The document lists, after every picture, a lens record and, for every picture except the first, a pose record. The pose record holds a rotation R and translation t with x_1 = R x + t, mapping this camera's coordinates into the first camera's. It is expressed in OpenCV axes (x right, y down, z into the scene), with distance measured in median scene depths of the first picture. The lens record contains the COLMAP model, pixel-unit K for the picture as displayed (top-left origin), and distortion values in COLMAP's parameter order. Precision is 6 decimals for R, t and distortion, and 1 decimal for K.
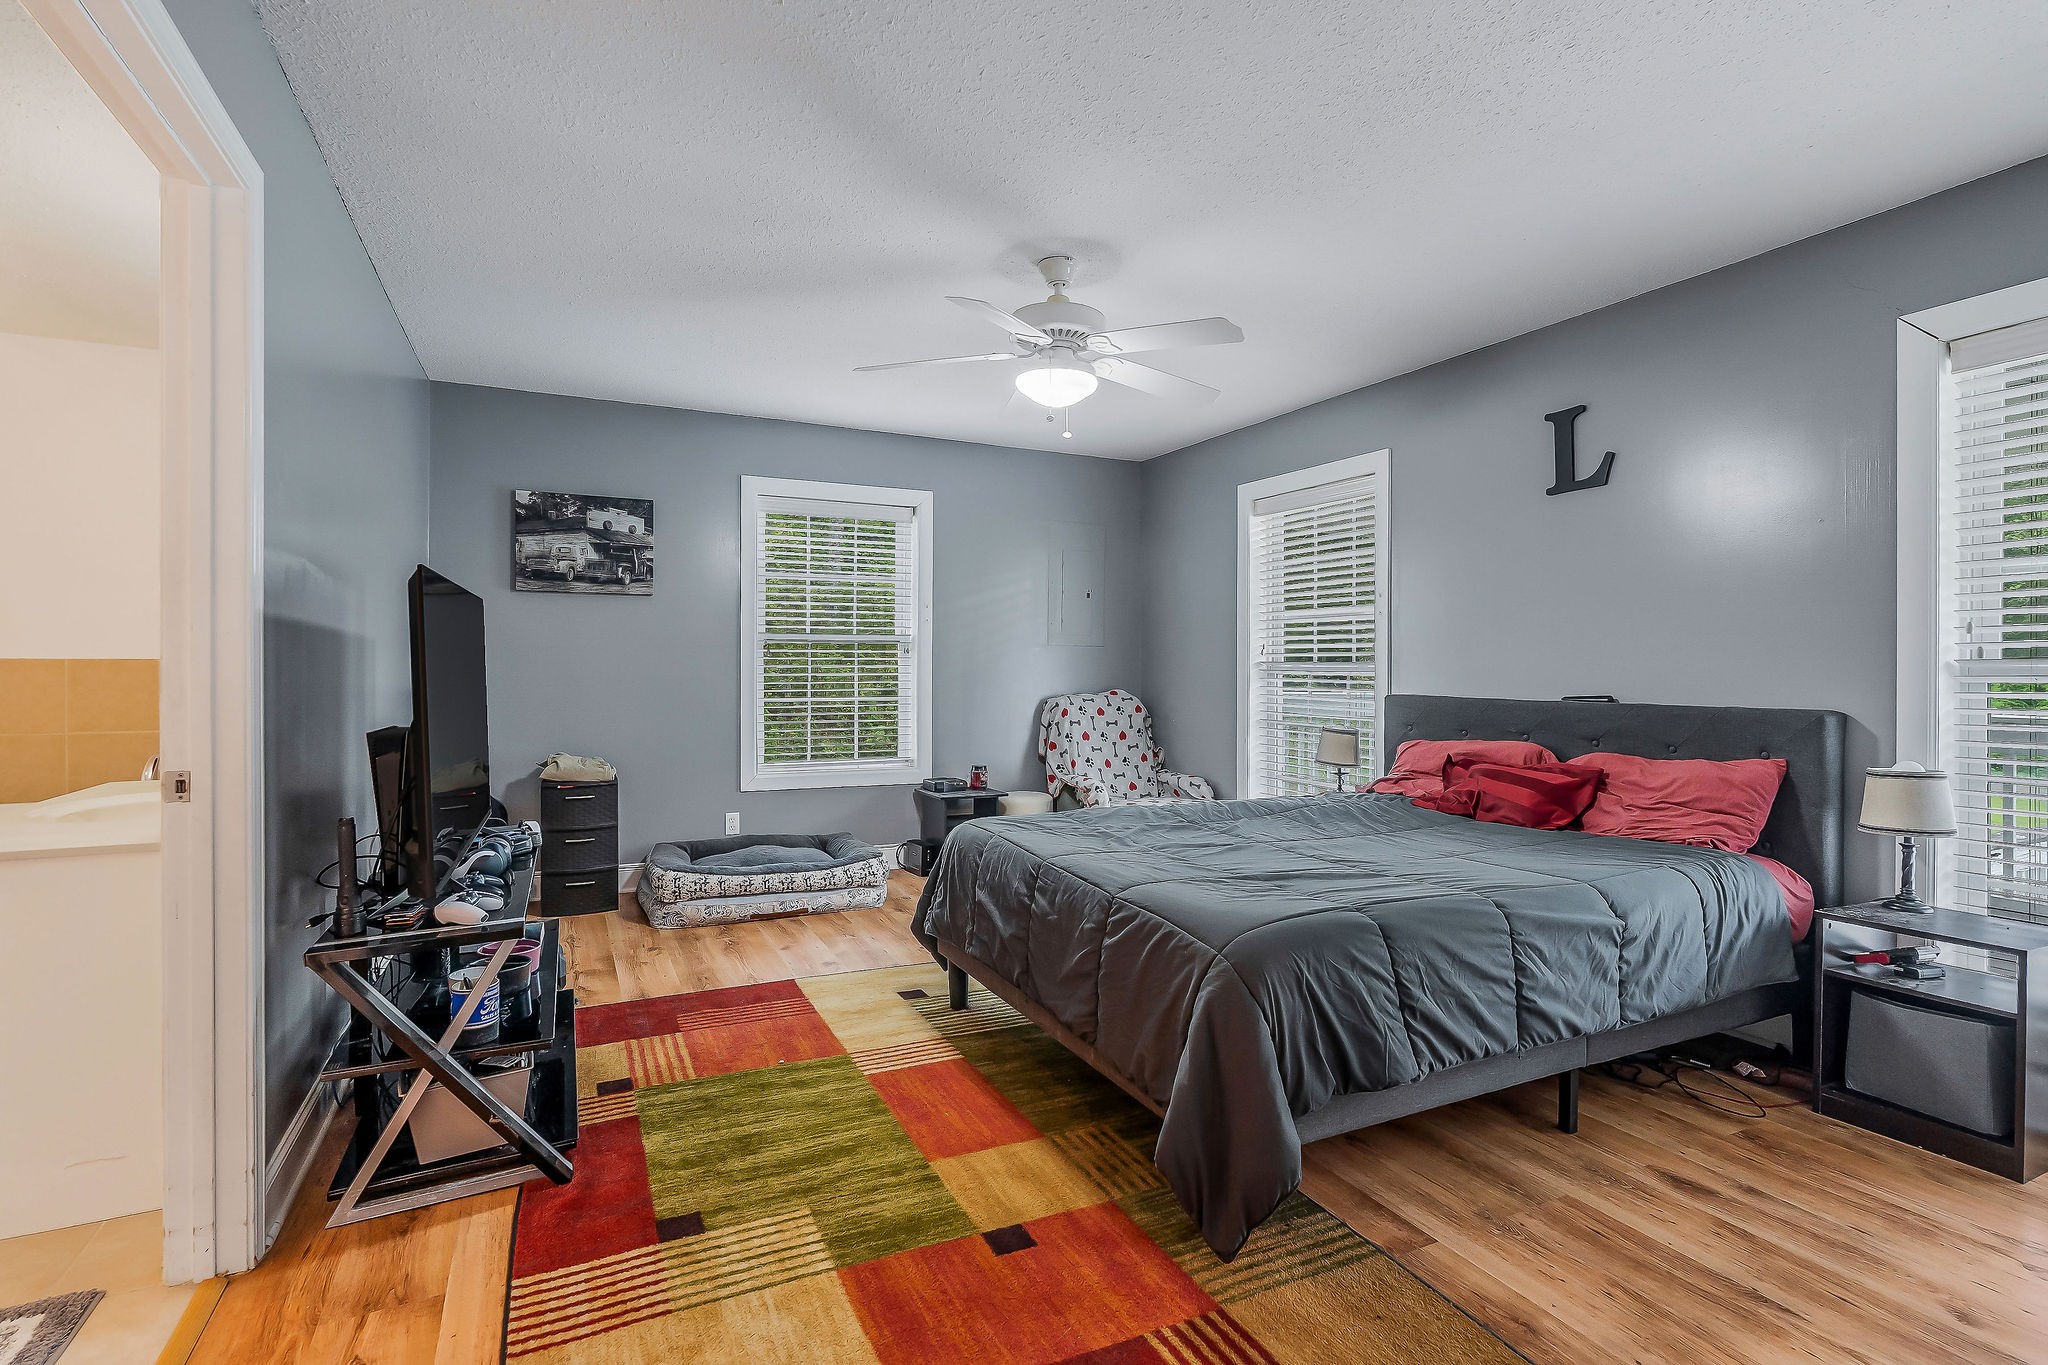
lens RADIAL K [[965.1, 0, 1029.6], [0, 965.1, 665.7], [0, 0, 1]] dist [-0.000428, -0.000057]
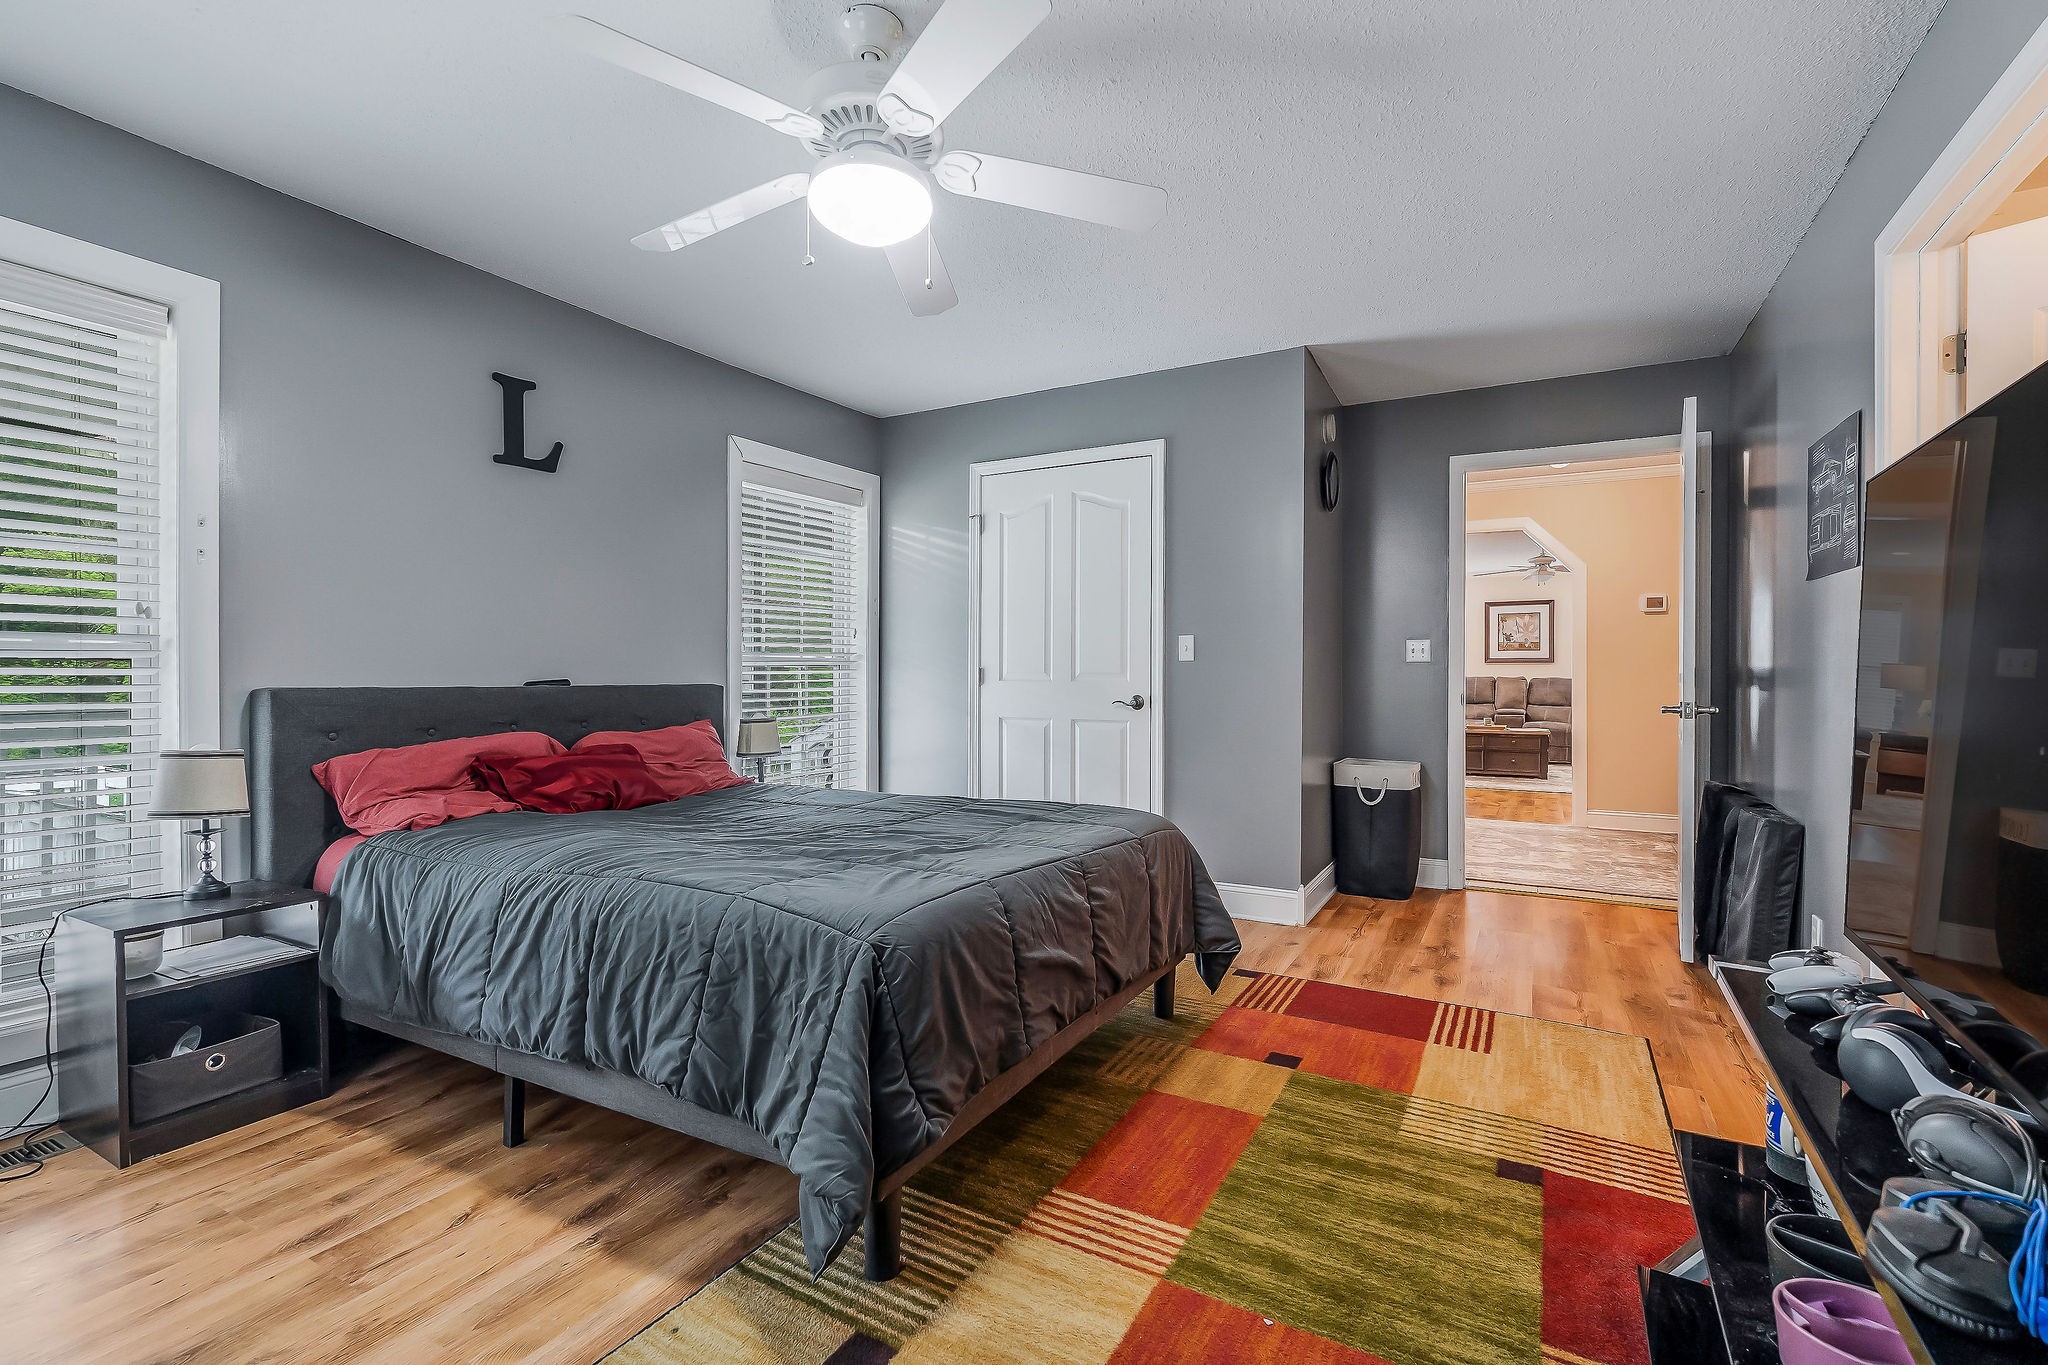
lens RADIAL K [[921.9, 0, 1035.3], [0, 921.9, 679.4], [0, 0, 1]] dist [-0.000484, 0.000043]
pose [[-0.573291, -0.009072, 0.819301, -0.703867], [-0.003439, 0.999957, 0.008666, 0.029809], [-0.819344, 0.002151, -0.573298, 1.610543]]
